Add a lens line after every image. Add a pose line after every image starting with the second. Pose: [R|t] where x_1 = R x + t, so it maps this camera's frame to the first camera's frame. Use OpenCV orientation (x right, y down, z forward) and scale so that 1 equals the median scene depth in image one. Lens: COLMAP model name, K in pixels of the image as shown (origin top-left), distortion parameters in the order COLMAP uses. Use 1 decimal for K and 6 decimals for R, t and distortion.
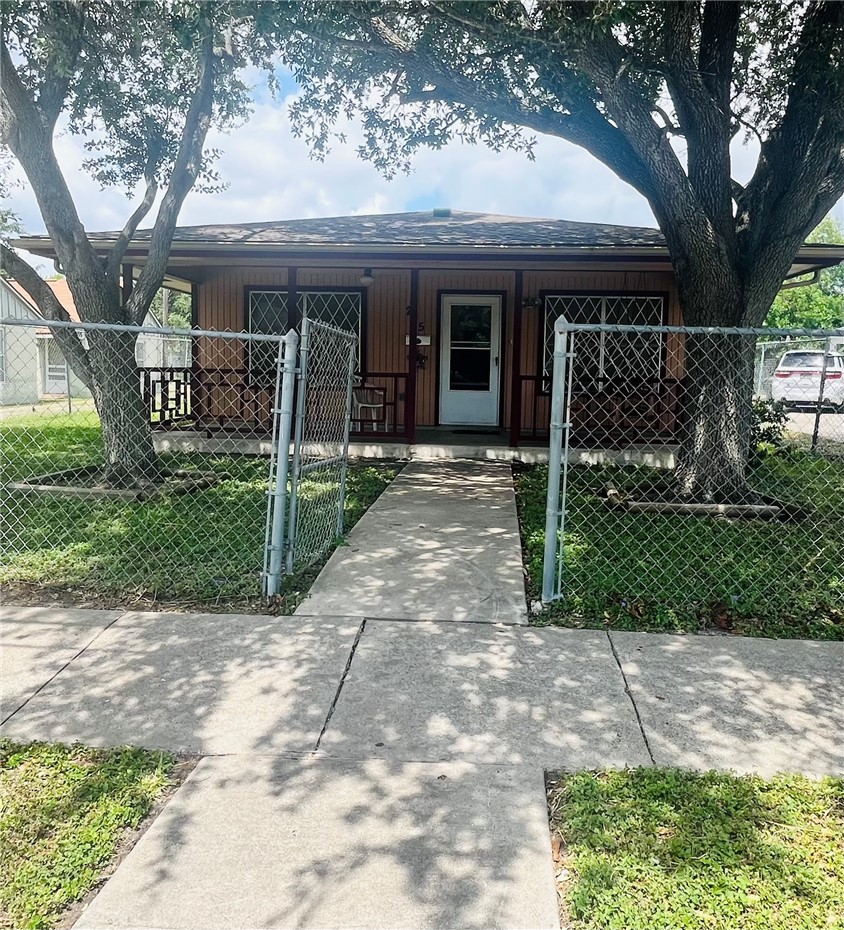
lens RADIAL K [[1064.3, 0, 422.0], [0, 1064.3, 465.0], [0, 0, 1]] dist [0.006846, 0.002825]
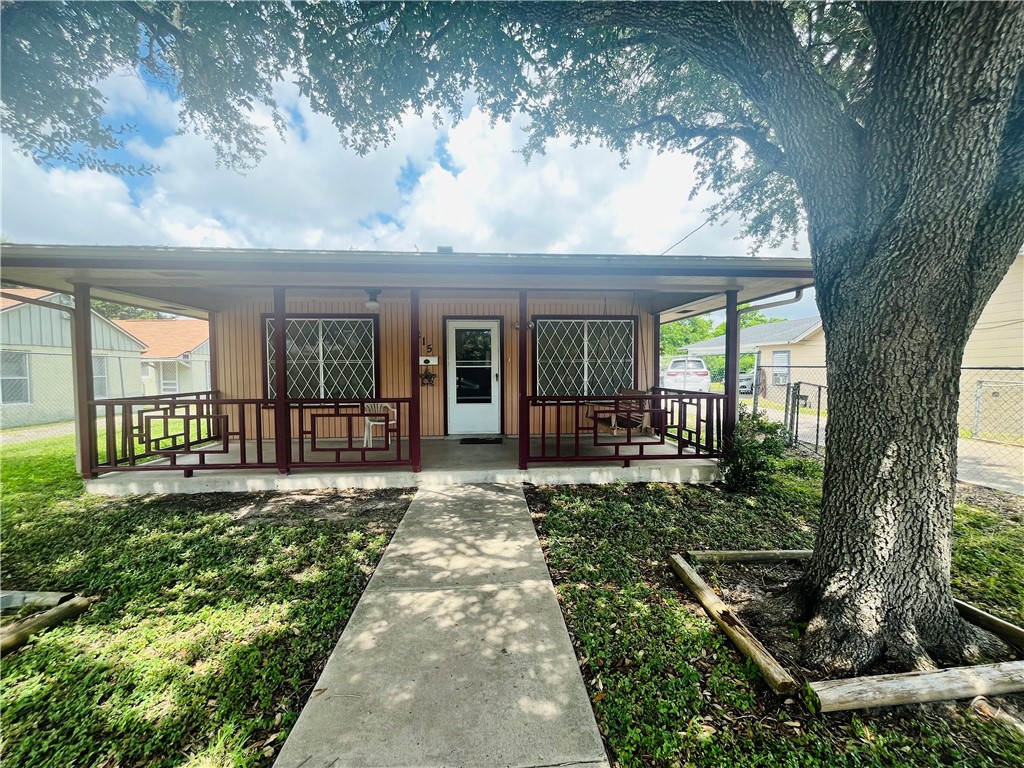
lens RADIAL K [[415.1, 0, 512.0], [0, 415.1, 384.0], [0, 0, 1]] dist [0.001082, -0.000060]
pose [[0.988130, -0.031128, 0.150434, 0.018819], [0.037228, 0.998588, -0.037902, -0.073134], [-0.149042, 0.043052, 0.987893, 0.559965]]
